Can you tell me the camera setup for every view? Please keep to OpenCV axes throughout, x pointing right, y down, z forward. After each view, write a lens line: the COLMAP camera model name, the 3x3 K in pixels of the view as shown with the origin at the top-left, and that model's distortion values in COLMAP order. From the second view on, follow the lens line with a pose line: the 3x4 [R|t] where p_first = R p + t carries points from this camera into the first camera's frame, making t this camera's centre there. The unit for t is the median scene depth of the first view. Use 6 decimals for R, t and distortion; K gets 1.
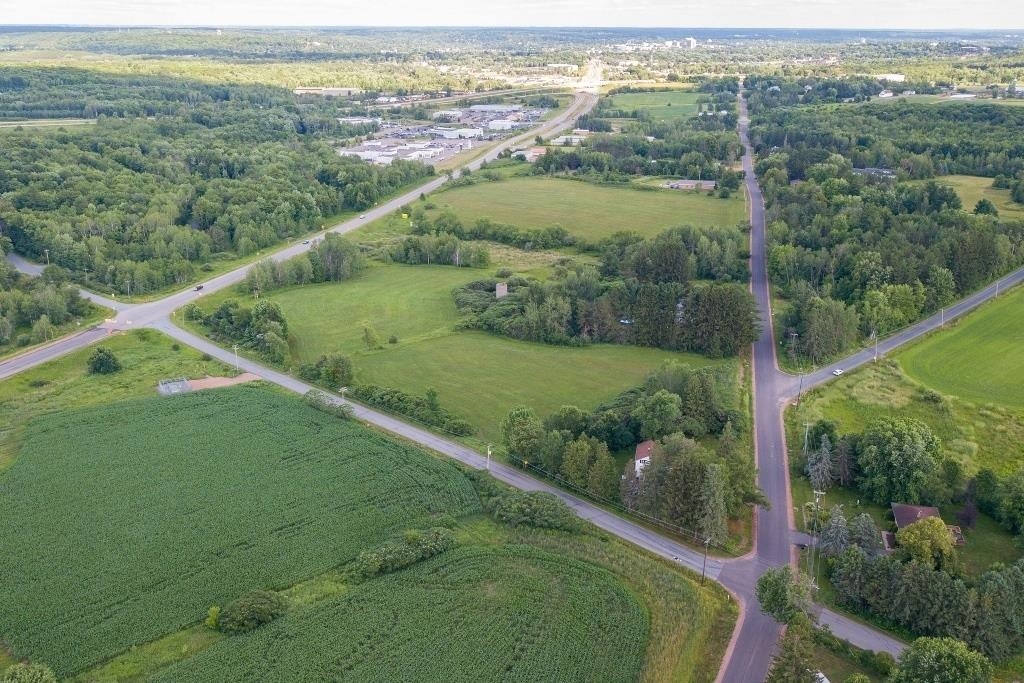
lens RADIAL K [[940.4, 0, 492.0], [0, 940.4, 344.6], [0, 0, 1]] dist [0.005150, -0.008603]
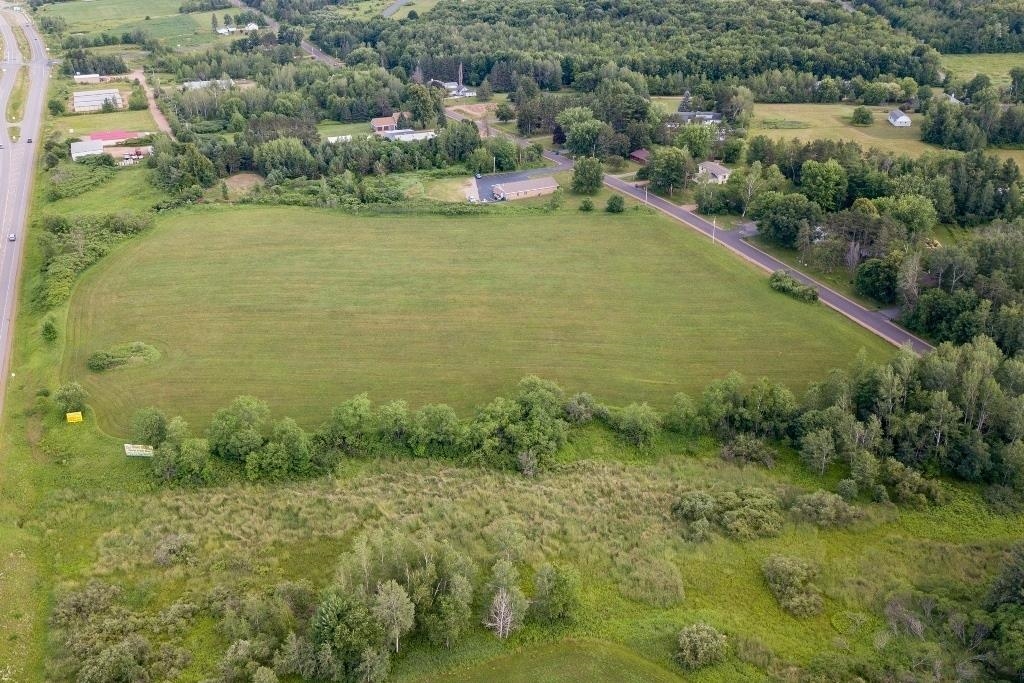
lens RADIAL K [[930.6, 0, 478.2], [0, 930.6, 338.5], [0, 0, 1]] dist [0.006369, -0.011904]
pose [[0.799243, -0.265473, 0.539198, -0.151844], [0.204995, 0.963771, 0.170651, -0.190826], [-0.564967, -0.025858, 0.824708, 0.552056]]
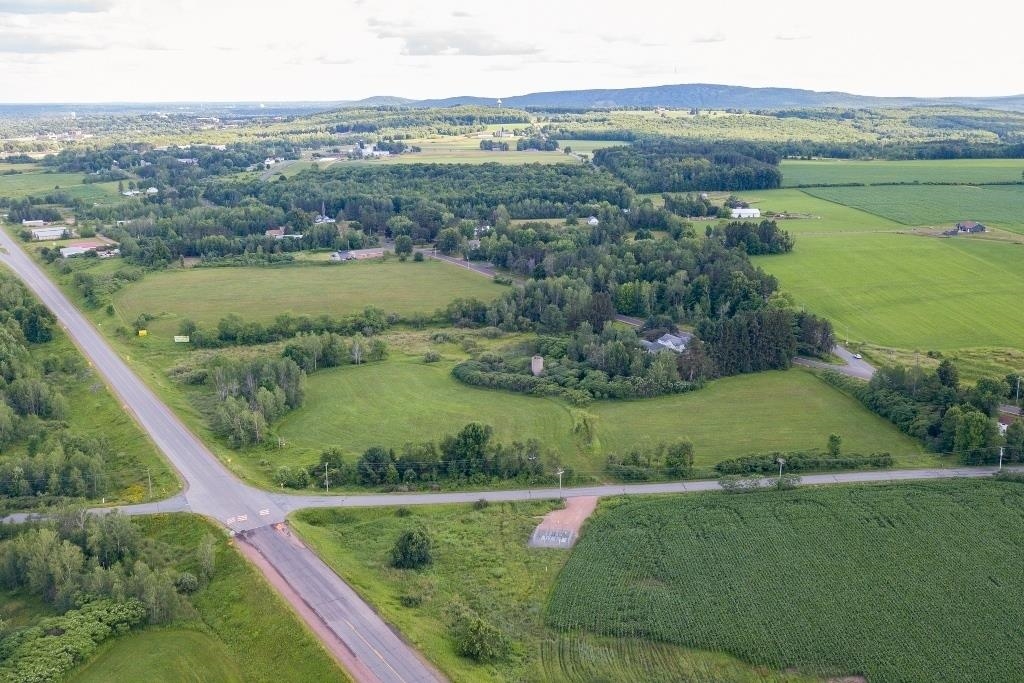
lens RADIAL K [[929.4, 0, 512.0], [0, 929.4, 341.5], [0, 0, 1]] dist [0.083522, -0.283915]
pose [[0.671418, -0.193752, 0.715303, -0.433331], [0.245295, 0.968914, 0.032200, -0.073782], [-0.699305, 0.153840, 0.698072, 0.207828]]
